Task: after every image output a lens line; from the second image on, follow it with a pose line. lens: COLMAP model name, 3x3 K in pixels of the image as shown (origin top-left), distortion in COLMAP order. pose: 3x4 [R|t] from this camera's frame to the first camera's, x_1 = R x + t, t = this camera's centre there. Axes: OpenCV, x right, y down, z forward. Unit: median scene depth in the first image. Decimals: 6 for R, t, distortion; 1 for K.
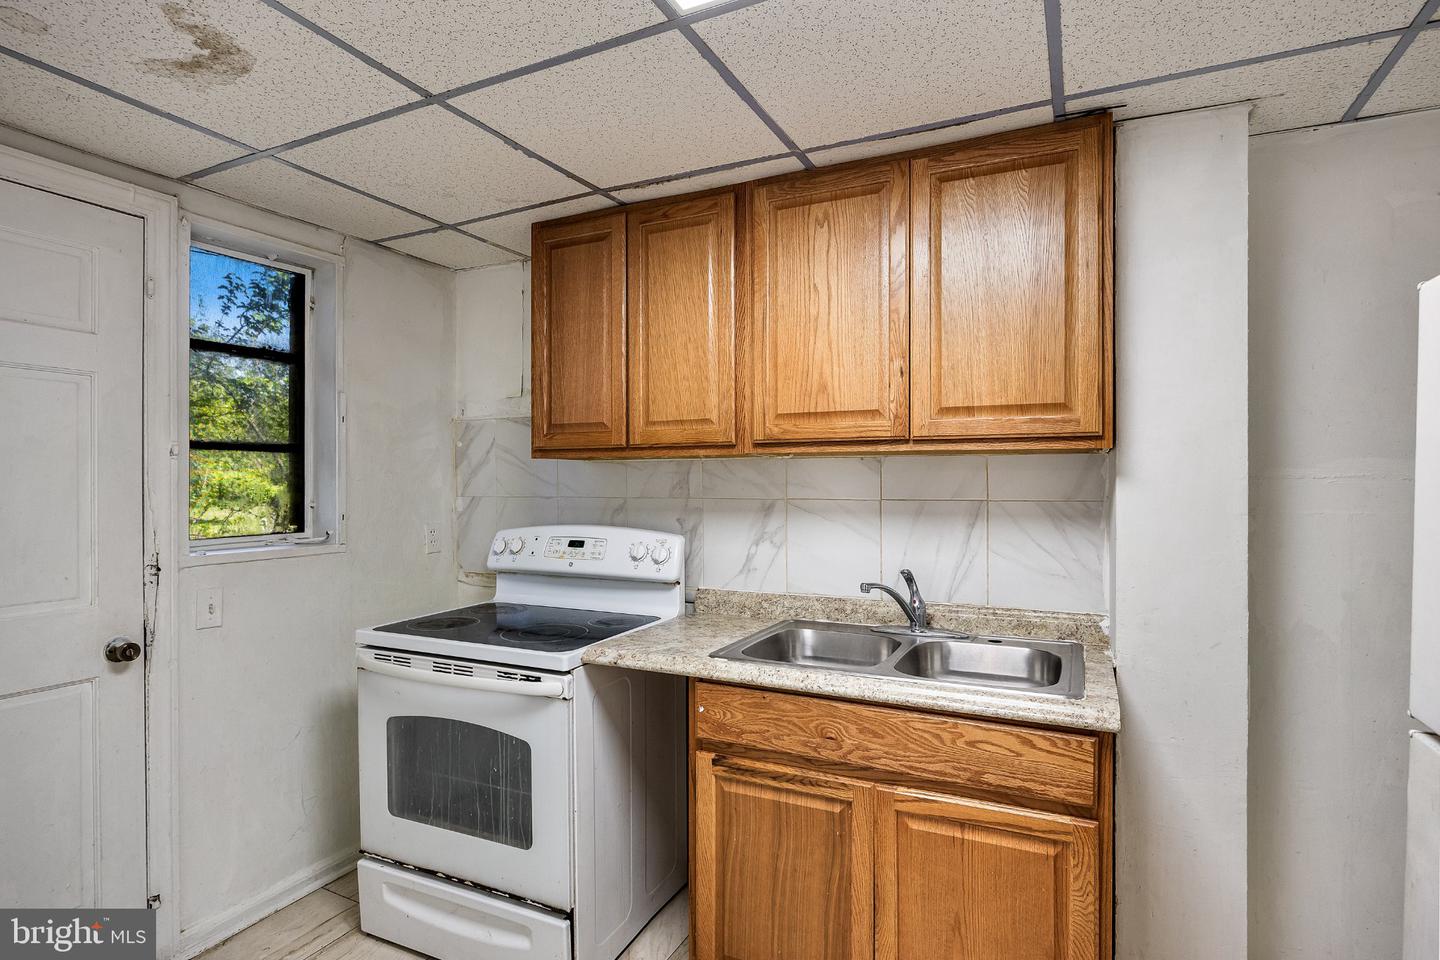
lens RADIAL K [[752.3, 0, 723.6], [0, 752.3, 484.7], [0, 0, 1]] dist [-0.002713, -0.000186]
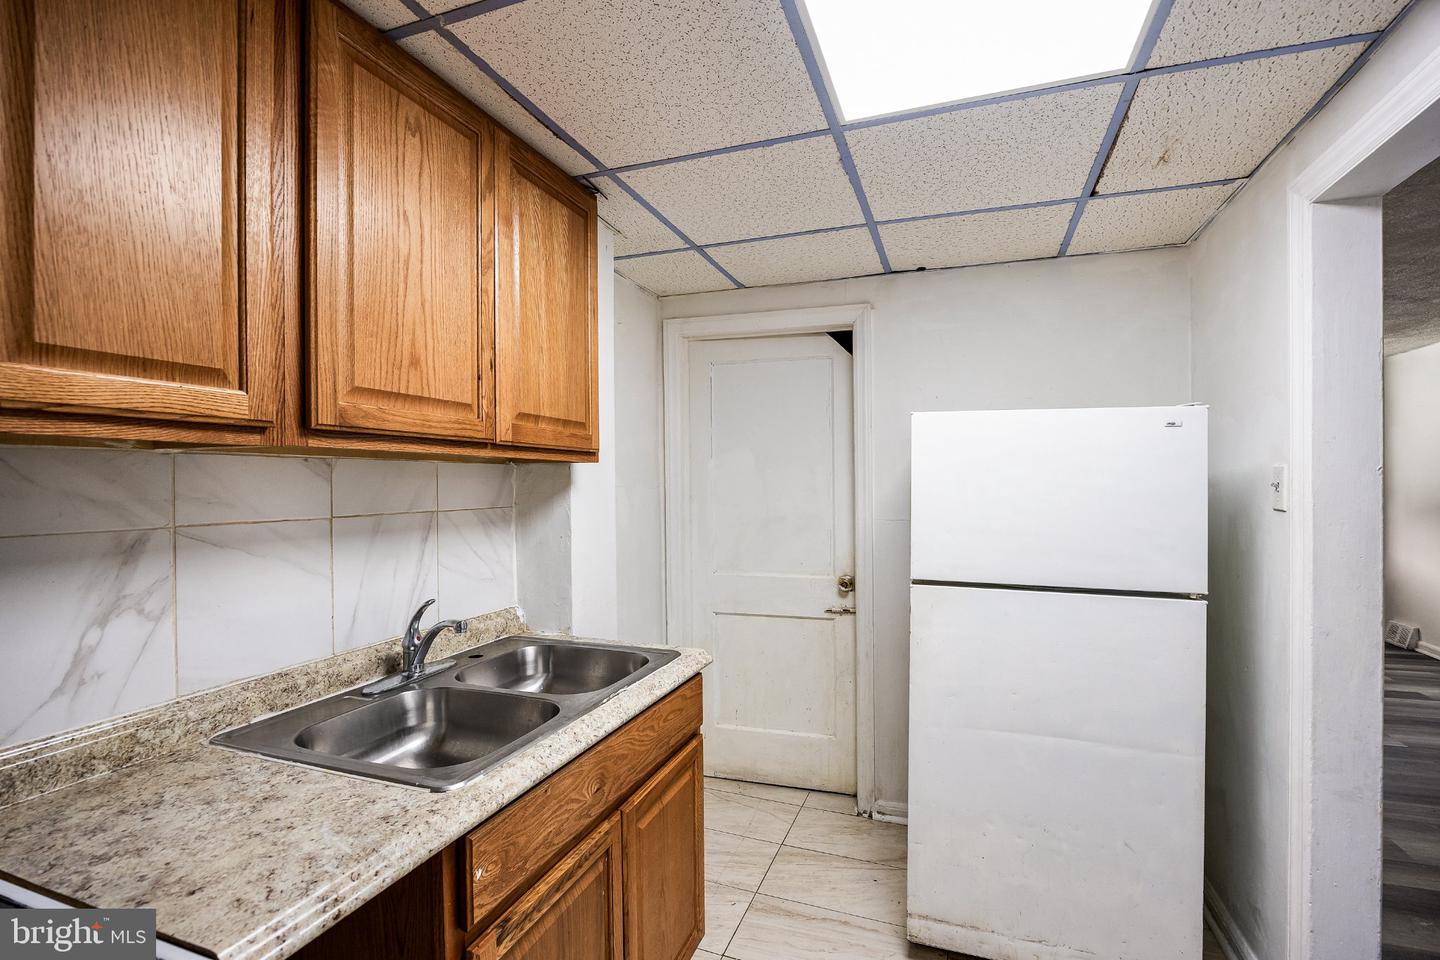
lens RADIAL K [[661.4, 0, 726.5], [0, 661.4, 480.3], [0, 0, 1]] dist [-0.000877, -0.000323]
pose [[-0.099048, 0.004302, 0.995073, -0.491215], [0.011265, 0.999931, -0.003202, -0.010346], [-0.995019, 0.010892, -0.099090, 0.725708]]
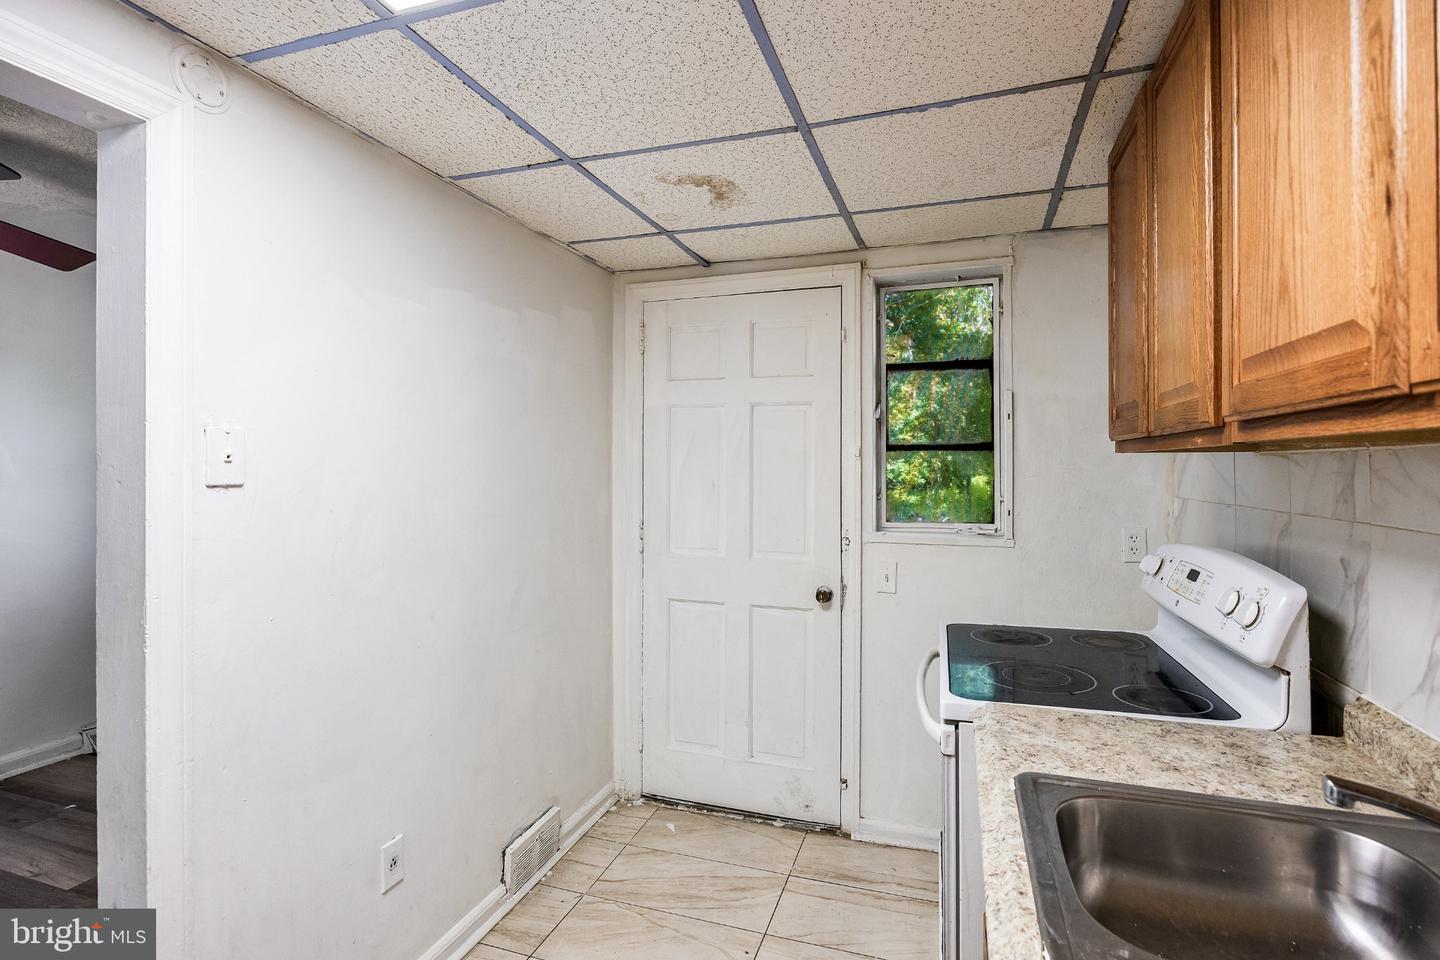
lens RADIAL K [[703.1, 0, 720.1], [0, 703.1, 466.9], [0, 0, 1]] dist [-0.003258, 0.000321]
pose [[0.123455, 0.004982, -0.992338, 0.466137], [-0.005266, 0.999977, 0.004365, -0.024950], [0.992336, 0.004687, 0.123479, 0.591791]]
